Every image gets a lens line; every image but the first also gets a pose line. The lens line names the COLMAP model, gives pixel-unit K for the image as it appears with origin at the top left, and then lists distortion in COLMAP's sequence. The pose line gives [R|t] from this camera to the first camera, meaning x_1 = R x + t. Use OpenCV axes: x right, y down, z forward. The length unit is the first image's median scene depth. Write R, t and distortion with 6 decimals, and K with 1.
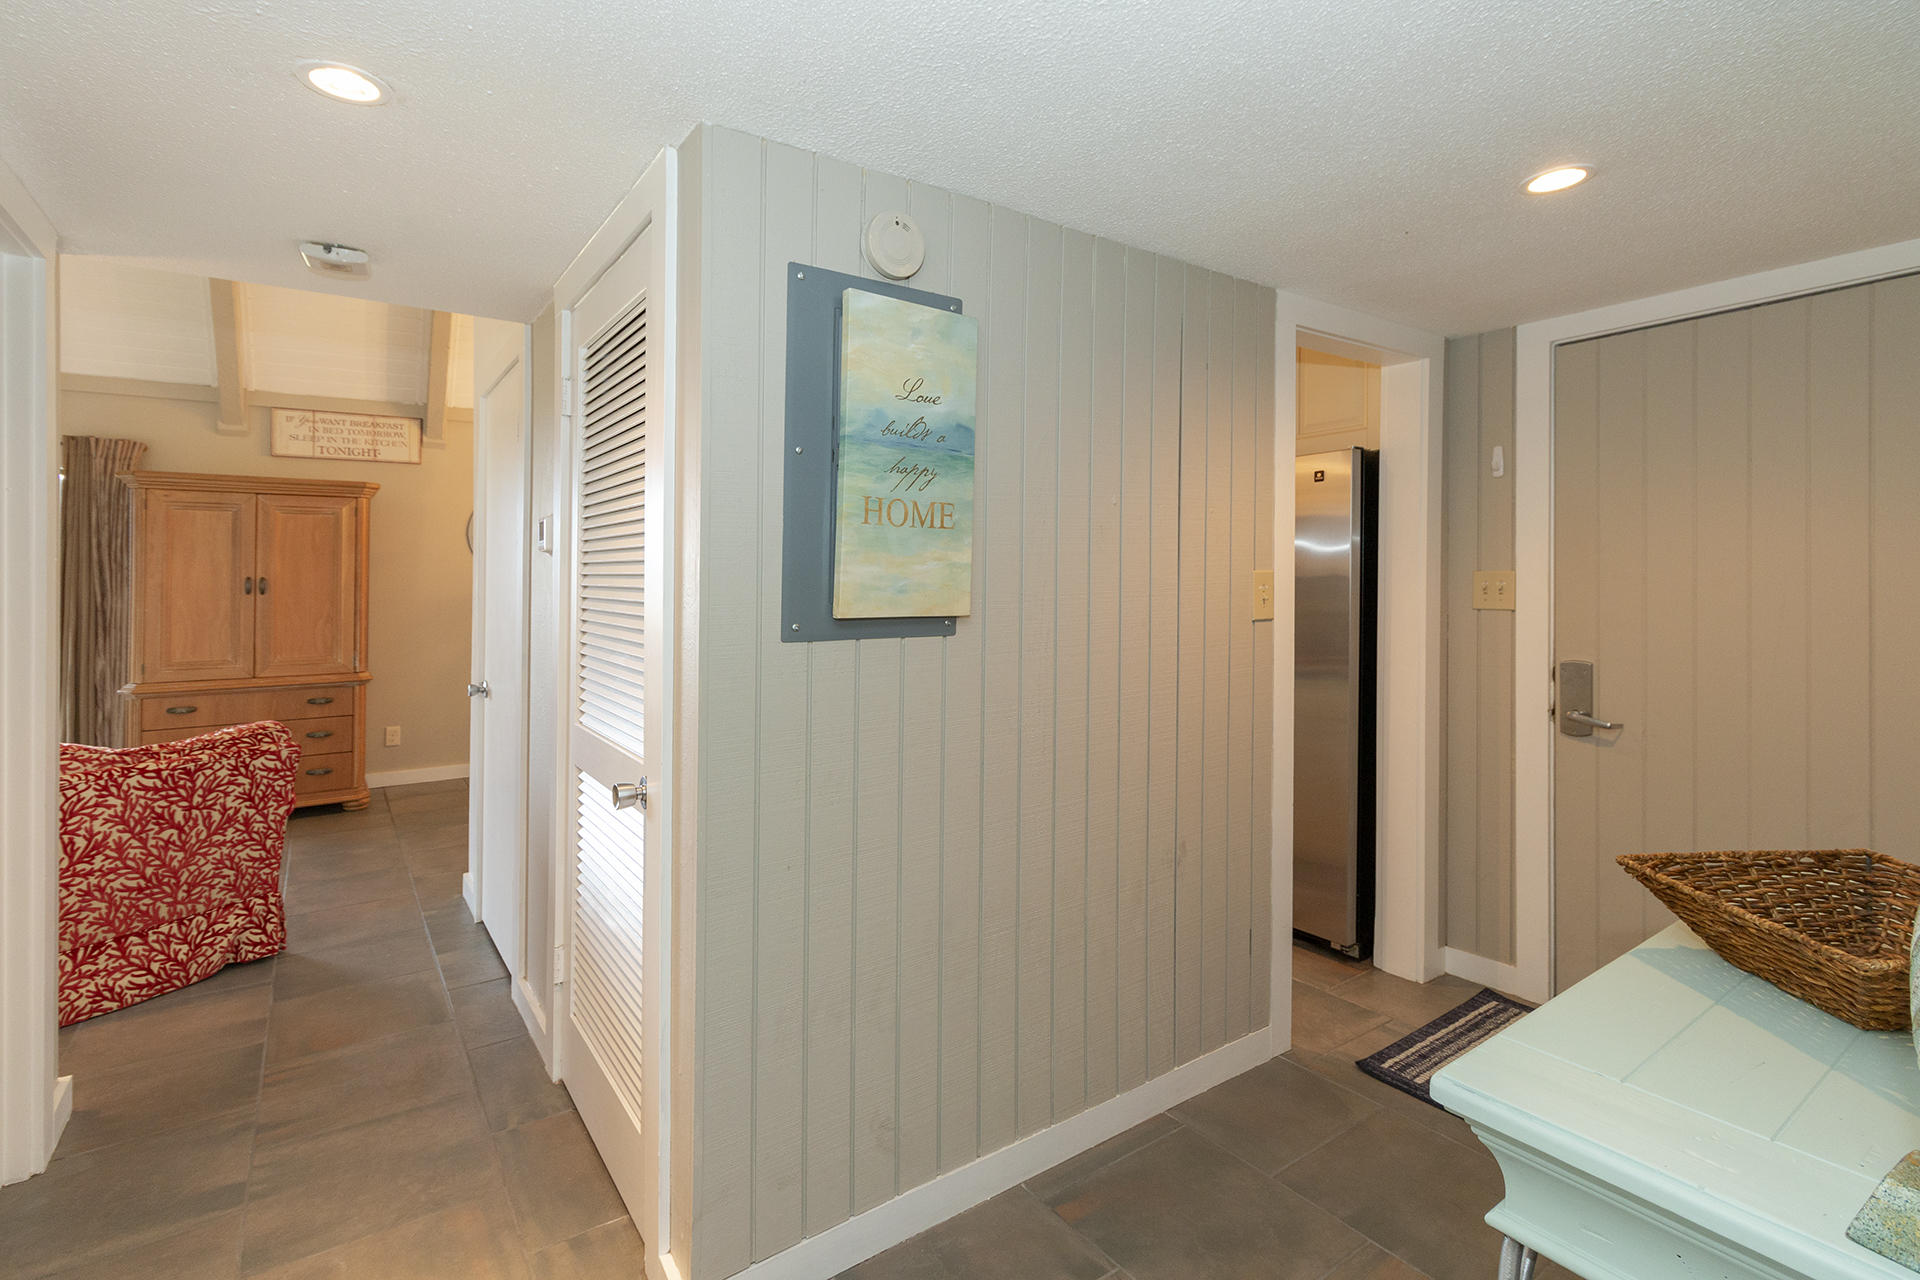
lens RADIAL K [[890.6, 0, 940.9], [0, 890.6, 566.9], [0, 0, 1]] dist [-0.002000, 0.000179]
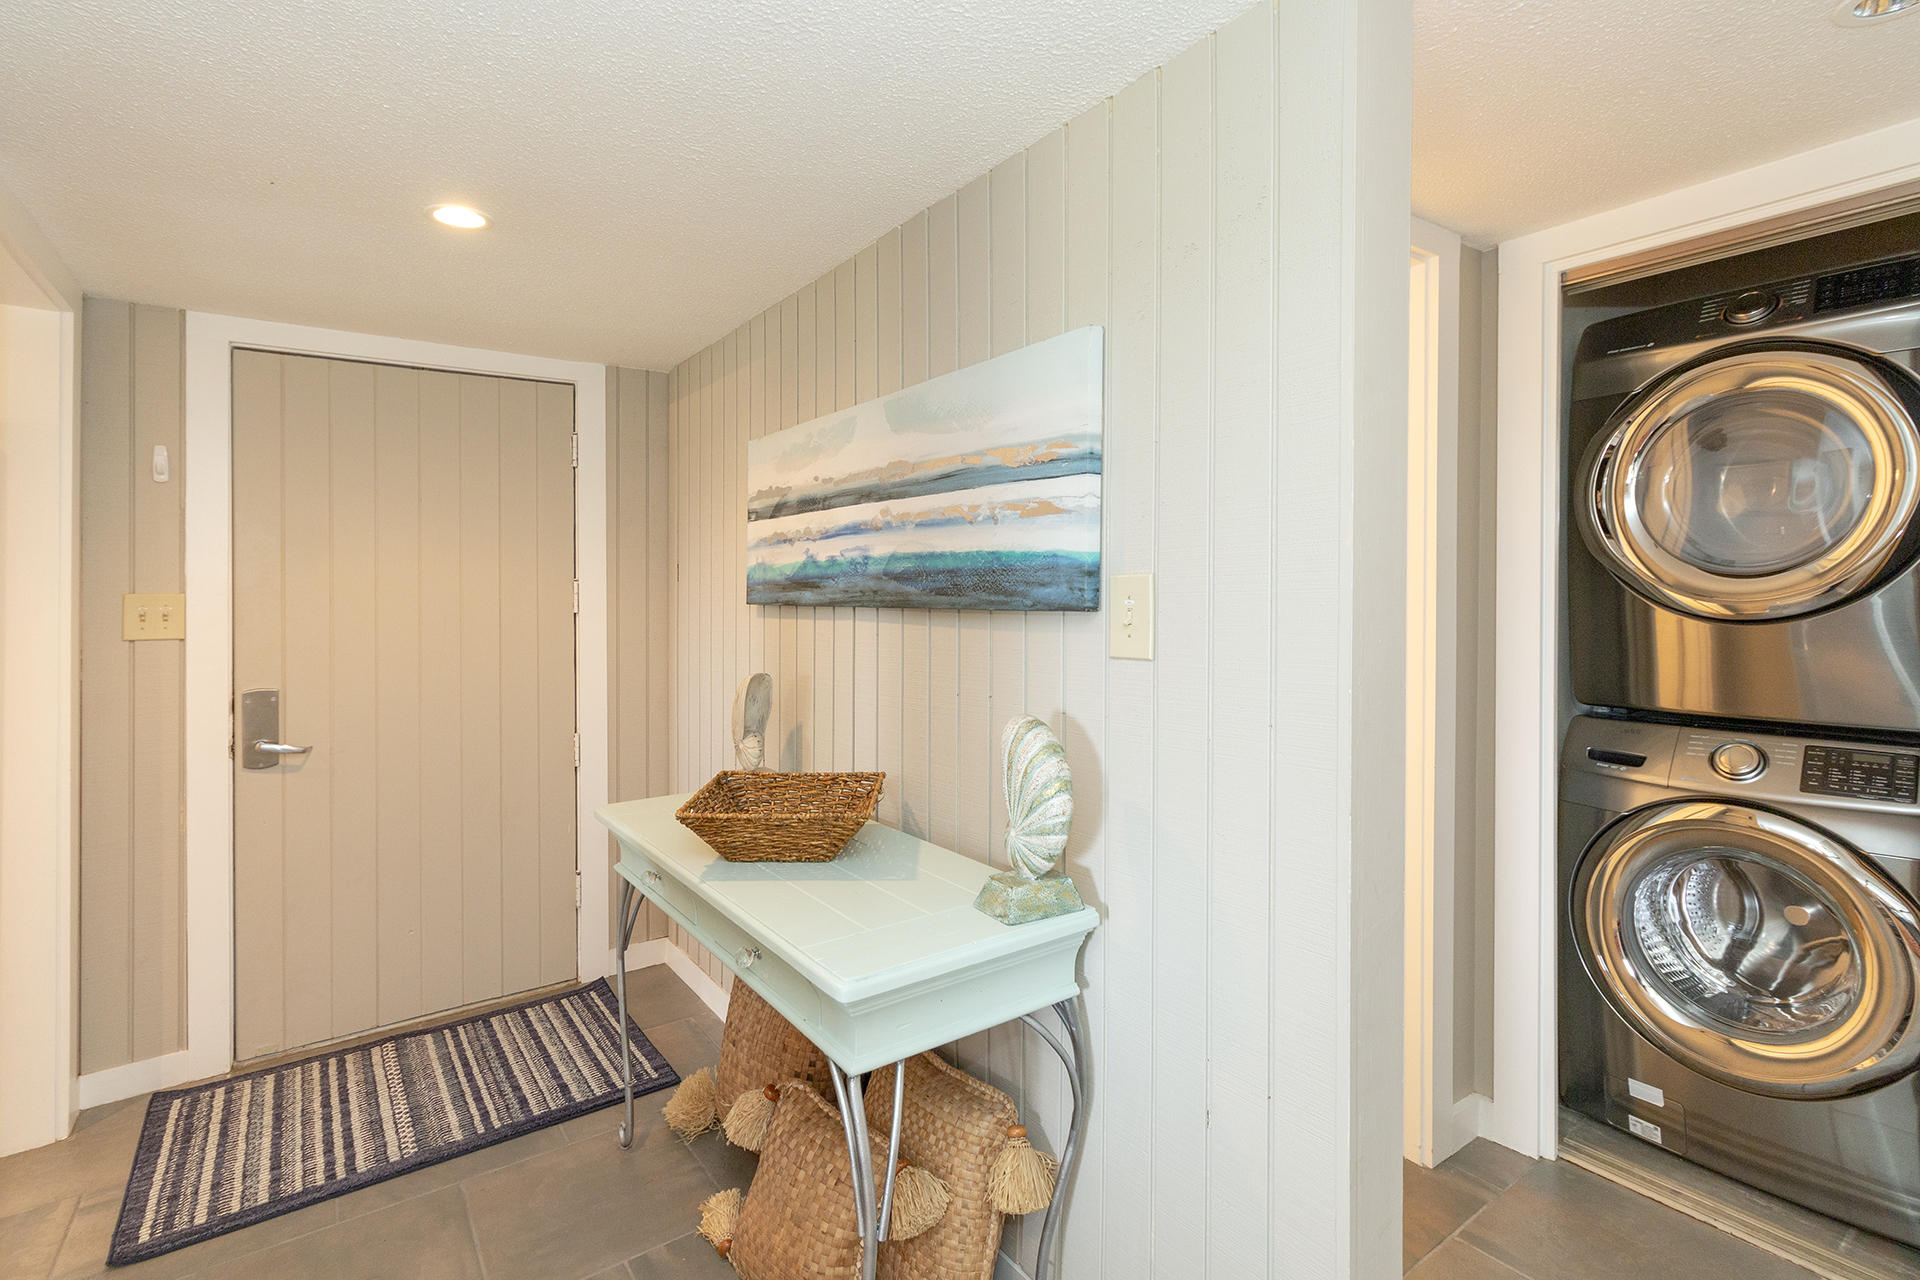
lens RADIAL K [[890.6, 0, 936.7], [0, 890.6, 605.3], [0, 0, 1]] dist [-0.002000, 0.000179]
pose [[-0.004639, -0.009443, 0.999945, -0.230423], [-0.001965, 0.999954, 0.009434, 0.006574], [-0.999987, -0.001922, -0.004657, 0.283676]]
